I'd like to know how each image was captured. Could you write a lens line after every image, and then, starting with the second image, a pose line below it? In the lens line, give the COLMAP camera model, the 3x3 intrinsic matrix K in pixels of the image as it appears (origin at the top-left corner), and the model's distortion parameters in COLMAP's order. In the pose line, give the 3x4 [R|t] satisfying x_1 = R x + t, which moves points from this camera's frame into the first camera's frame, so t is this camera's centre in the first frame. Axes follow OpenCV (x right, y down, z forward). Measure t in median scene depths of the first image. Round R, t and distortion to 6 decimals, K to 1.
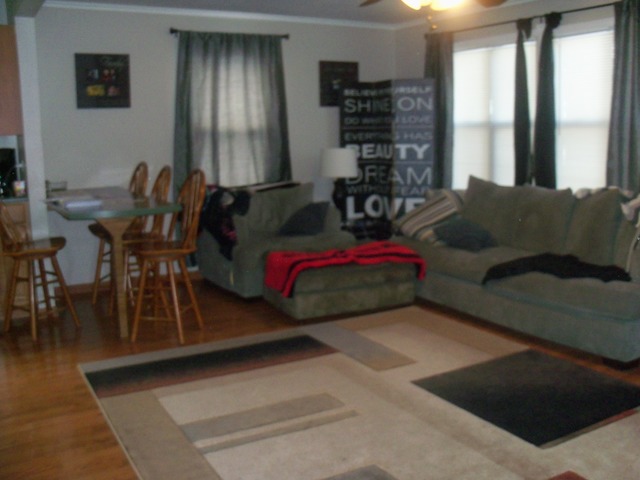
lens RADIAL K [[659.5, 0, 334.3], [0, 659.5, 240.2], [0, 0, 1]] dist [-0.268399, 0.290239]
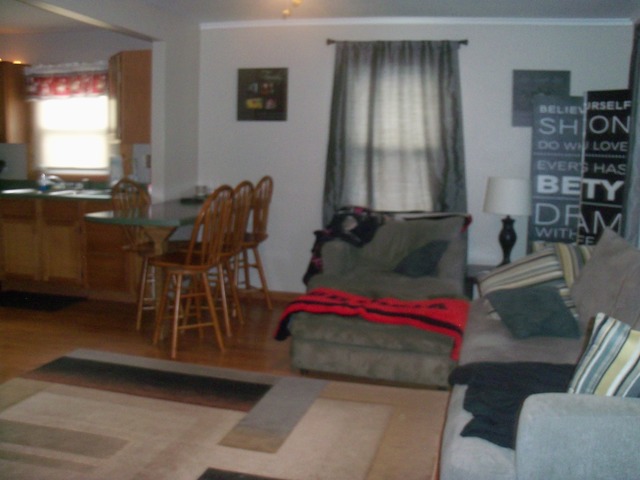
lens RADIAL K [[659.5, 0, 334.3], [0, 659.5, 240.2], [0, 0, 1]] dist [-0.268399, 0.290239]
pose [[0.718025, 0.127660, -0.684209, 0.402383], [-0.146378, 0.988747, 0.030869, -0.058068], [0.680451, 0.077989, 0.728632, 0.284668]]
